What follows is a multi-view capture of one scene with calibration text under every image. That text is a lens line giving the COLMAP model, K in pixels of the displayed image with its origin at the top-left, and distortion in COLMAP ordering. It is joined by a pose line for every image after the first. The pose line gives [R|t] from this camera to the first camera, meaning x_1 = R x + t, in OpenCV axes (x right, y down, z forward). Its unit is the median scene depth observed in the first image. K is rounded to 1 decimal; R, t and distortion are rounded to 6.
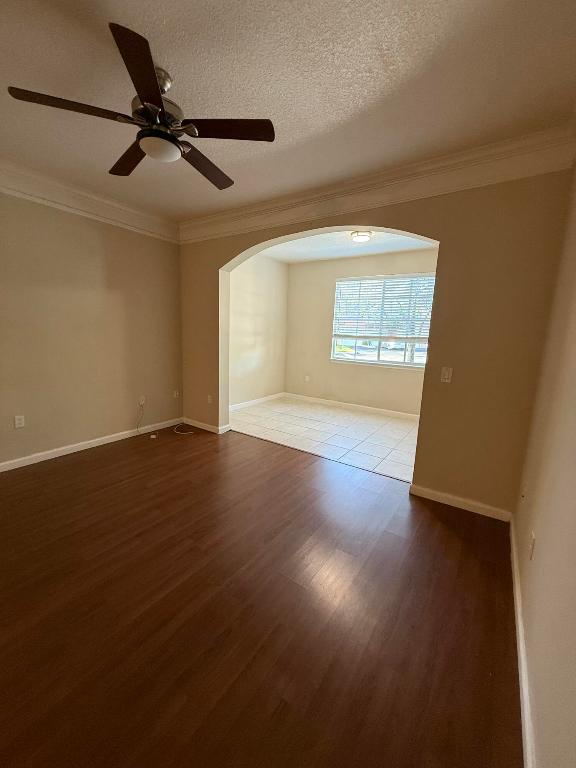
lens RADIAL K [[310.3, 0, 287.3], [0, 310.3, 378.5], [0, 0, 1]] dist [0.039745, 0.000163]
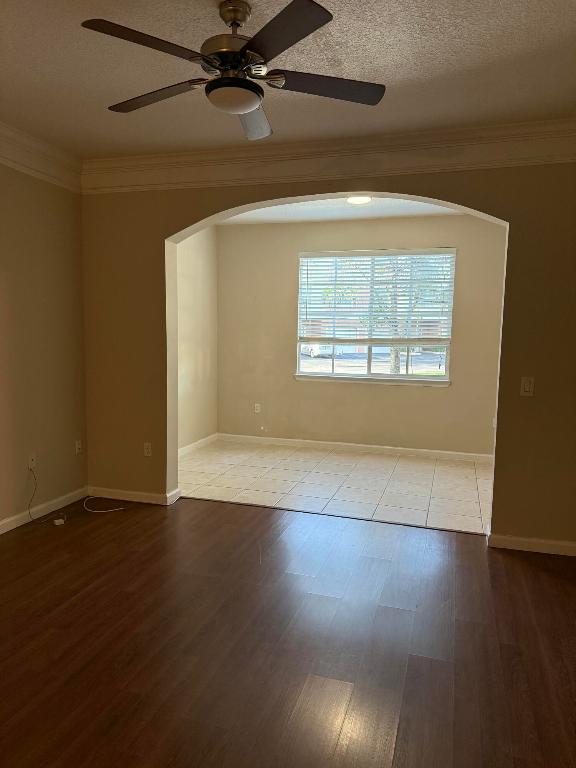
lens RADIAL K [[537.0, 0, 288.0], [0, 537.0, 384.0], [0, 0, 1]] dist [0.054513, -0.003245]
pose [[0.956444, -0.047562, 0.288014, -0.276041], [0.061522, 0.997319, -0.039611, -0.001049], [-0.285358, 0.055605, 0.956806, -0.084161]]
